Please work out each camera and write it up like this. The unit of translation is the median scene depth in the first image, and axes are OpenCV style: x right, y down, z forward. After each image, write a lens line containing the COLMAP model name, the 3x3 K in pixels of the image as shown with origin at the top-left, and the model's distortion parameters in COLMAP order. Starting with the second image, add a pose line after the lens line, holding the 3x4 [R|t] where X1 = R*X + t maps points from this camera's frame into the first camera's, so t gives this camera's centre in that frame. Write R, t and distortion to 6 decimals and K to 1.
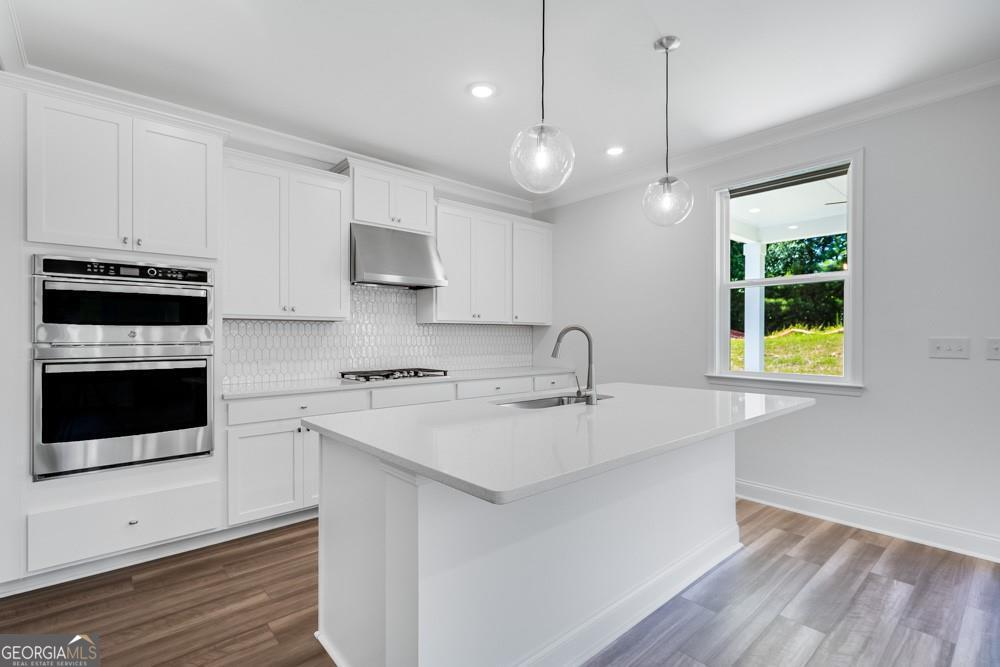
lens RADIAL K [[480.0, 0, 505.3], [0, 480.0, 334.2], [0, 0, 1]] dist [0.015918, 0.000433]
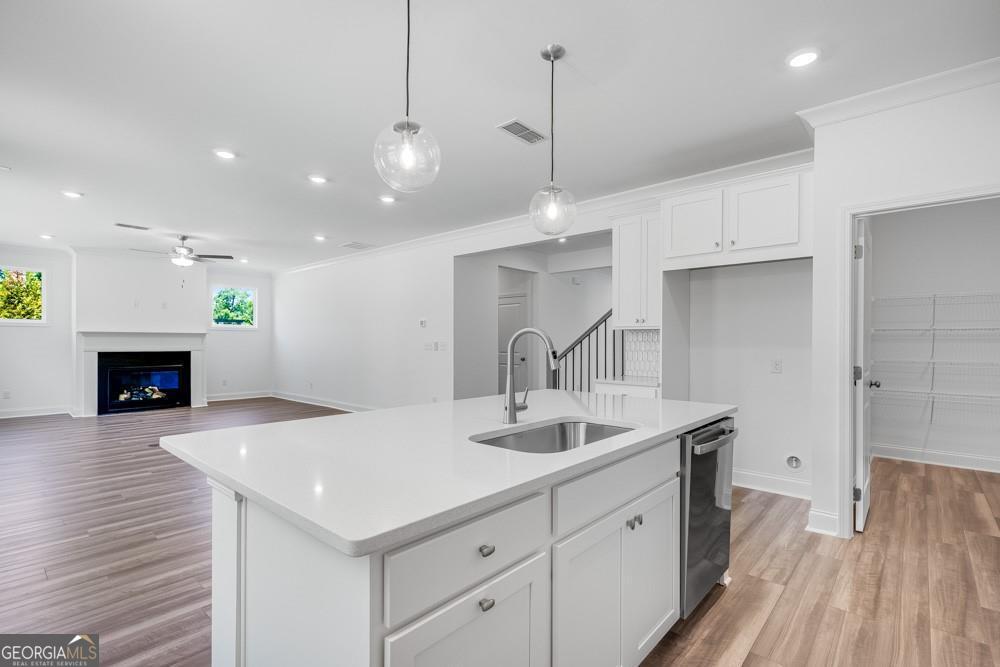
lens RADIAL K [[480.0, 0, 496.7], [0, 480.0, 338.7], [0, 0, 1]] dist [0.015918, 0.000433]
pose [[-0.994383, -0.007790, -0.105553, 0.353243], [-0.007900, 0.999969, 0.000622, -0.003082], [0.105545, 0.001453, -0.994413, 2.184564]]
